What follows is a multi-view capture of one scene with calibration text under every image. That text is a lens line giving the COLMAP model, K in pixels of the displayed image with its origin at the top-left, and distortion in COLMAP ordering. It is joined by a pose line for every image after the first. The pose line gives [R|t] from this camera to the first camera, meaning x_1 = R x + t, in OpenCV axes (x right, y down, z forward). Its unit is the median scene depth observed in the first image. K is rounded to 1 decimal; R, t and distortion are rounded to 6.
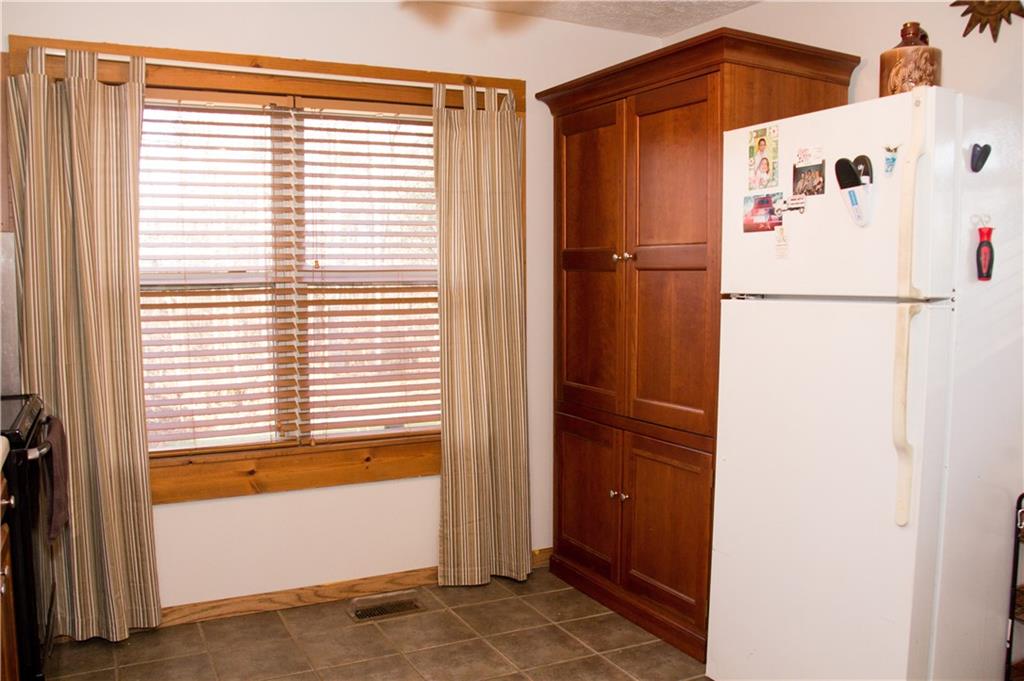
lens RADIAL K [[856.8, 0, 512.0], [0, 856.8, 340.5], [0, 0, 1]] dist [-0.152607, 0.082976]
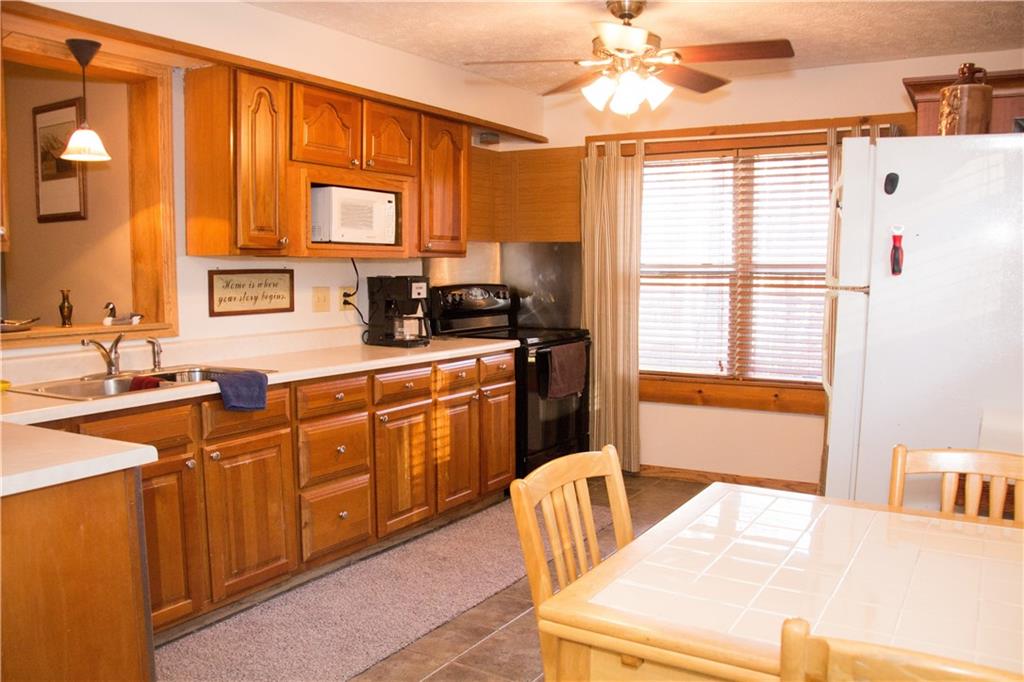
lens RADIAL K [[856.8, 0, 512.0], [0, 856.8, 341.0], [0, 0, 1]] dist [-0.152607, 0.082976]
pose [[0.540594, 0.076121, -0.837832, 0.887365], [-0.063001, 0.996765, 0.049910, 0.004905], [0.838921, 0.025803, 0.543641, -0.168864]]
